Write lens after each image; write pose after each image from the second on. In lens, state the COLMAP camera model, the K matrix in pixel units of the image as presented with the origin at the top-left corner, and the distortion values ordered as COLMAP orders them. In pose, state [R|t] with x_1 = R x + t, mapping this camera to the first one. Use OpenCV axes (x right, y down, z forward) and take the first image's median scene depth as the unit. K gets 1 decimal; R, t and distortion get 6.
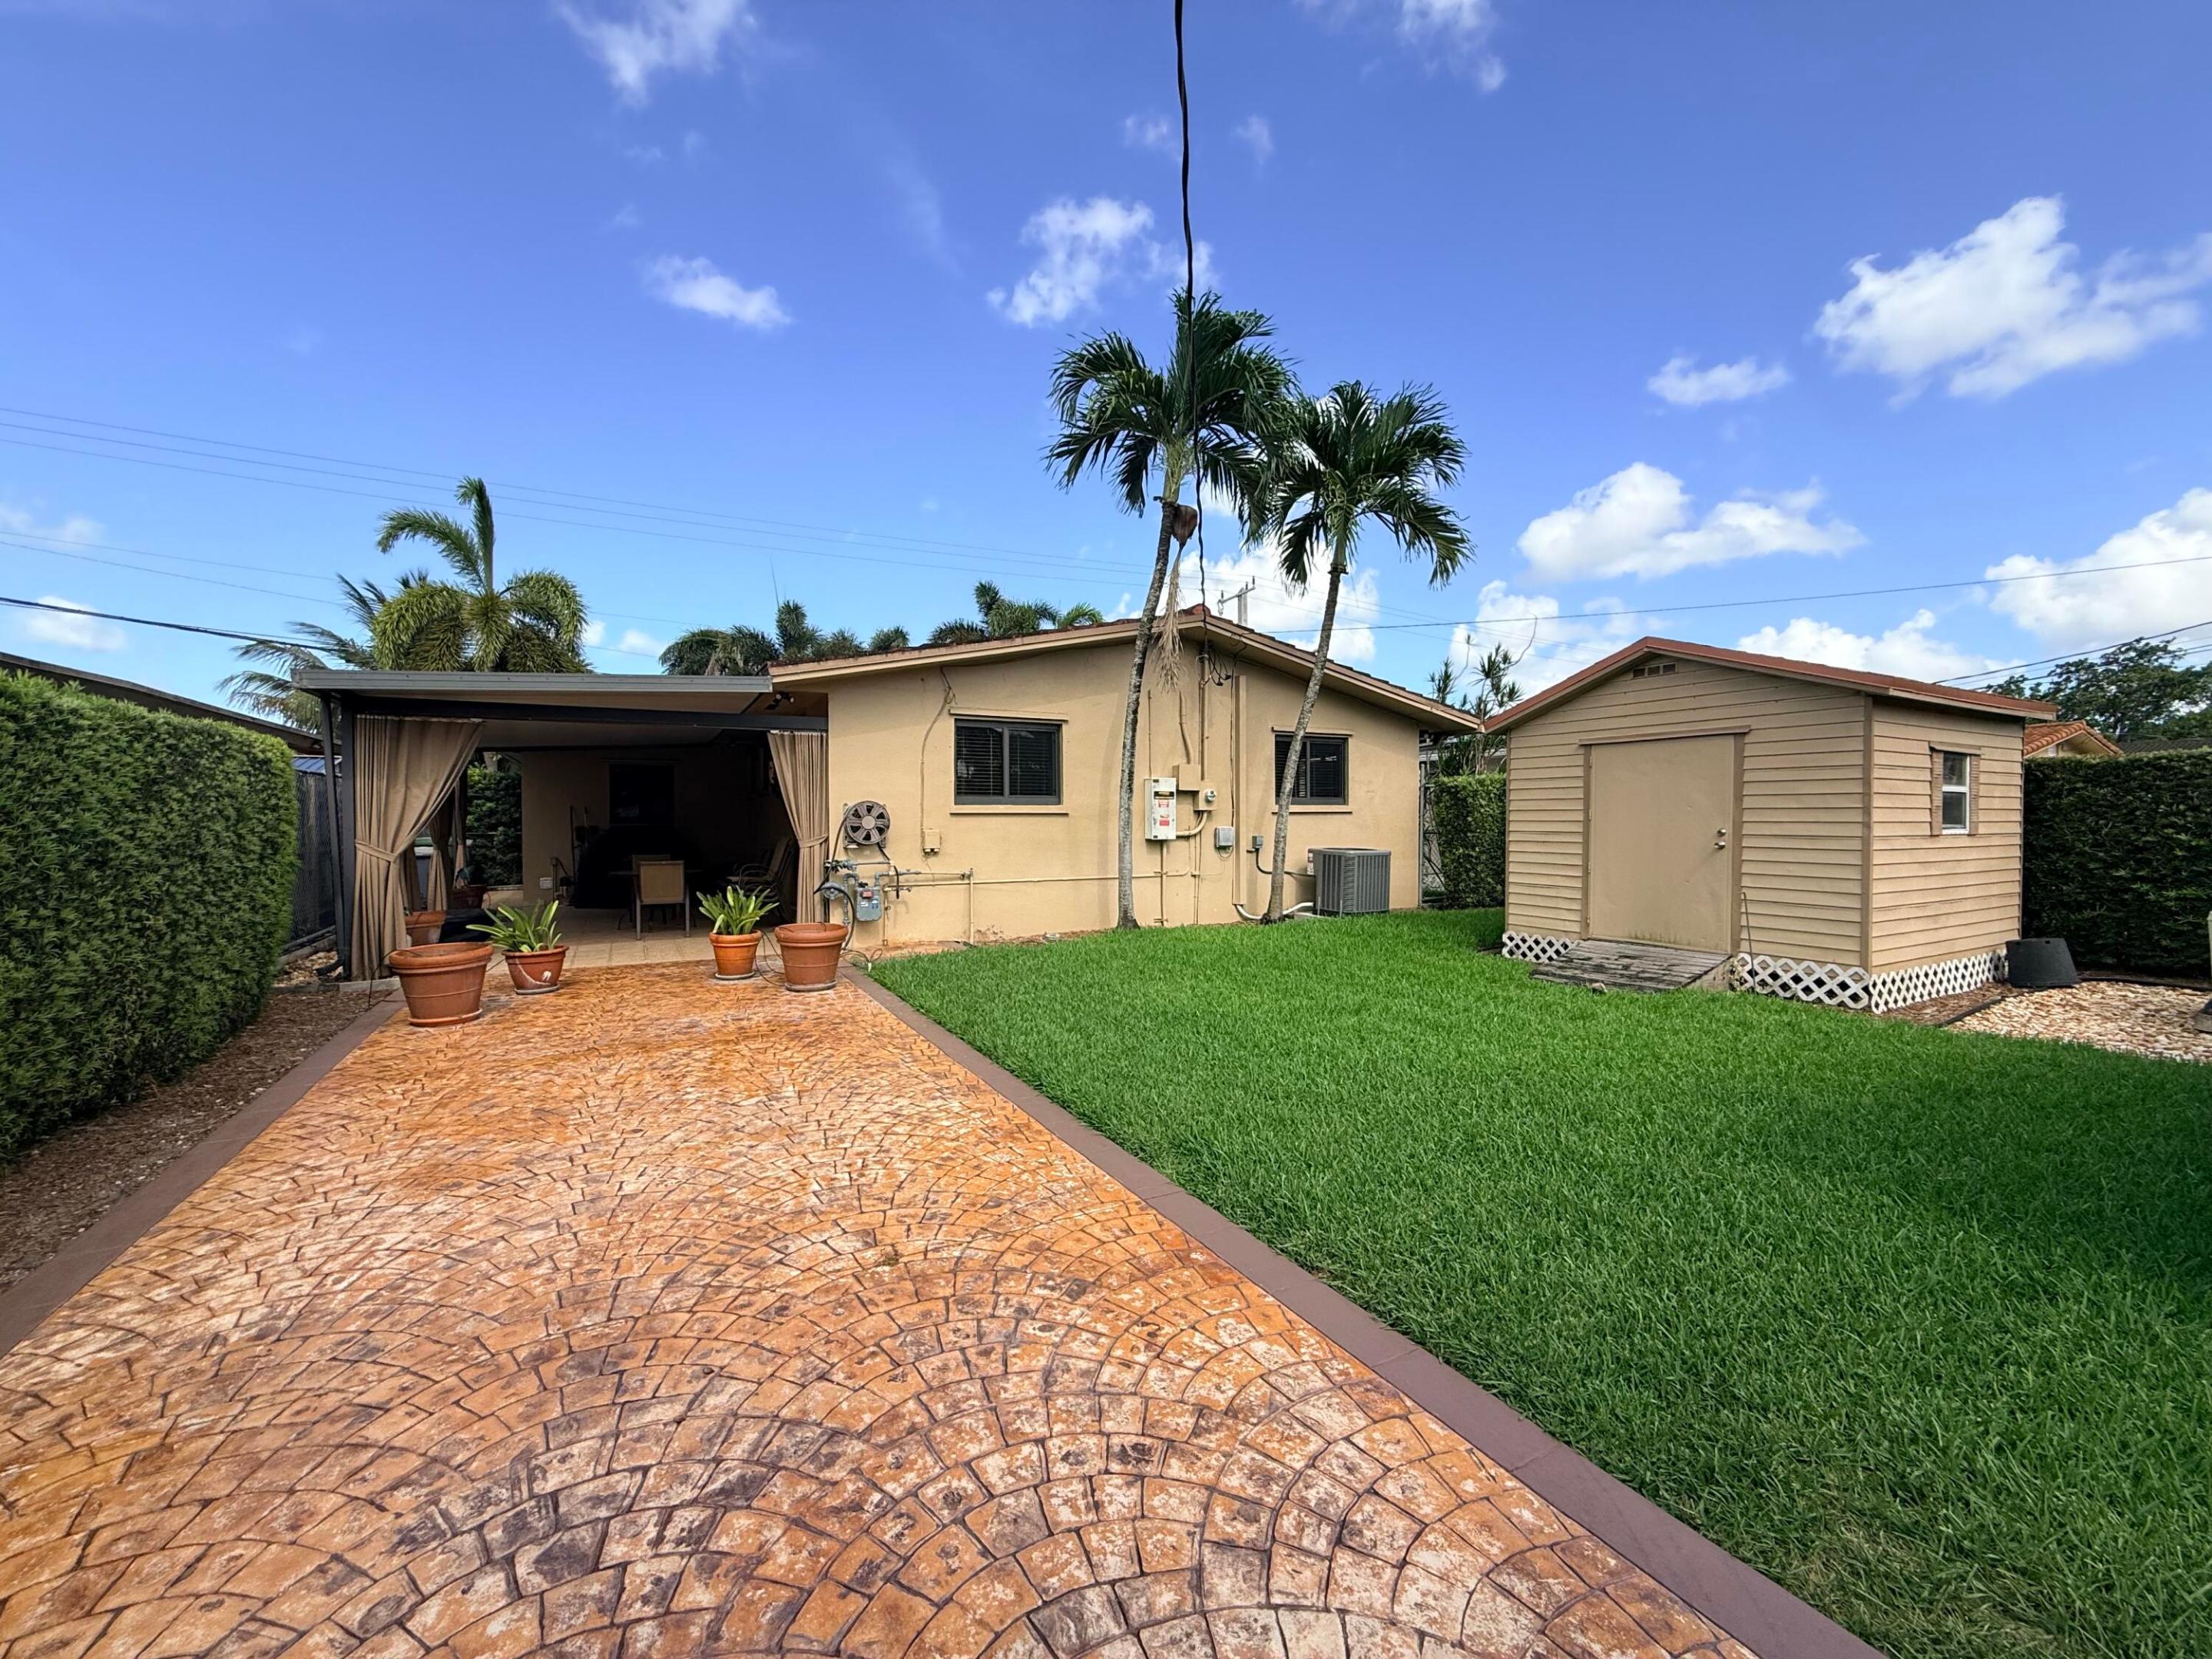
lens RADIAL K [[876.4, 0, 1097.9], [0, 876.4, 840.8], [0, 0, 1]] dist [-0.000558, -0.000119]
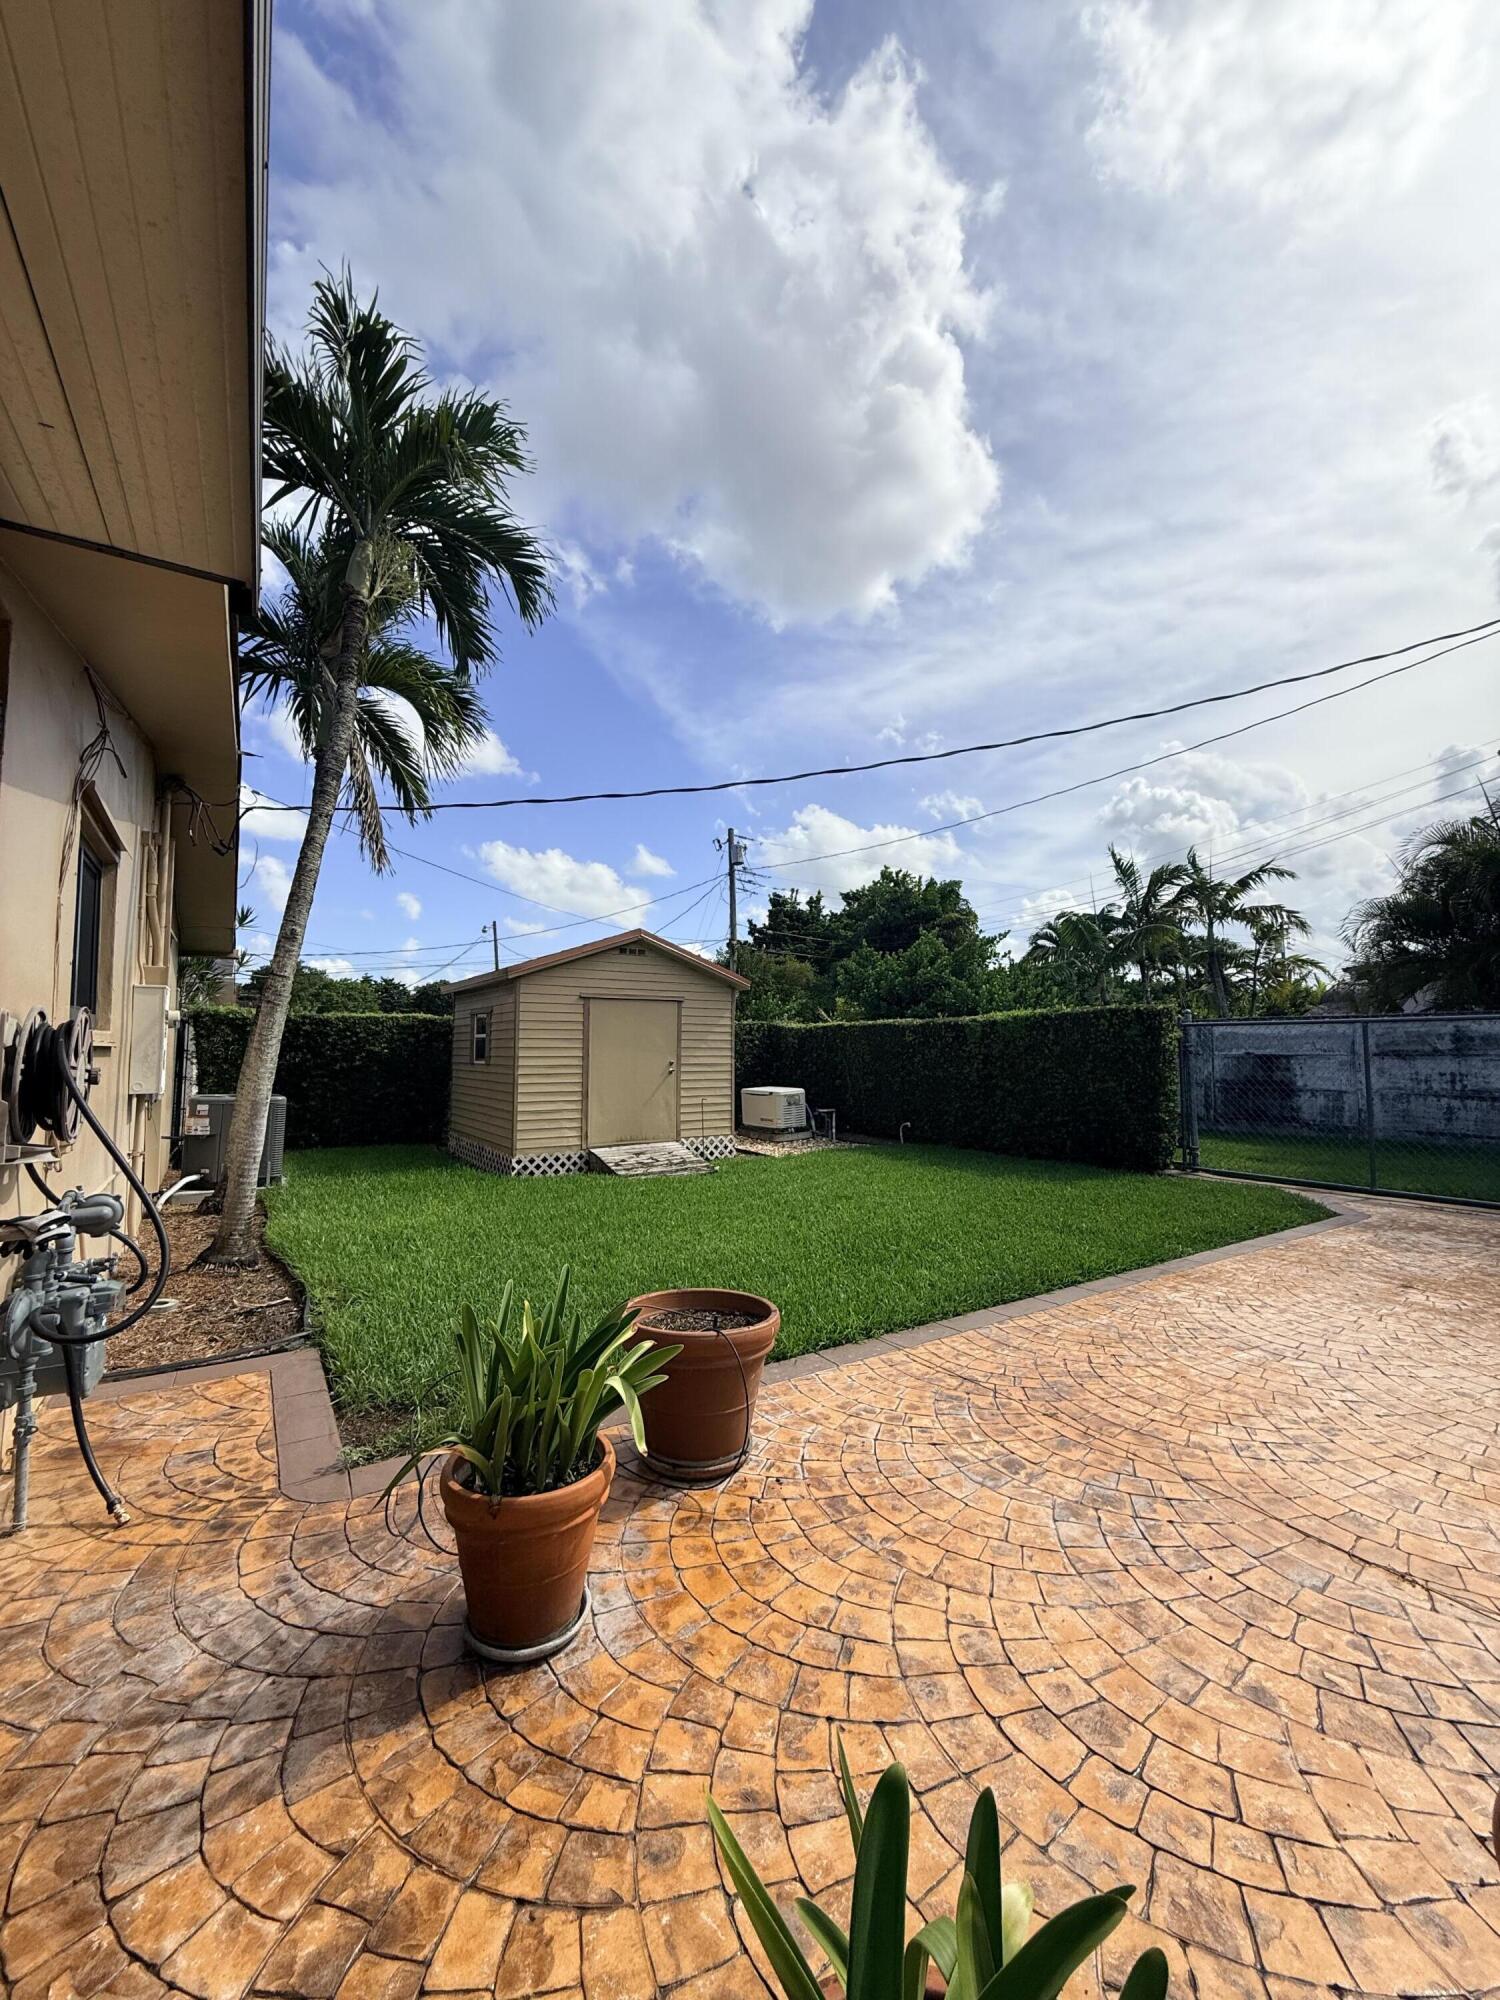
lens RADIAL K [[792.4, 0, 750.1], [0, 792.4, 1009.1], [0, 0, 1]] dist [-0.000558, -0.000119]
pose [[-0.084634, 0.053368, 0.994982, -0.700464], [0.029157, 0.998270, -0.051064, -0.028643], [-0.995985, 0.024689, -0.086043, 0.962793]]
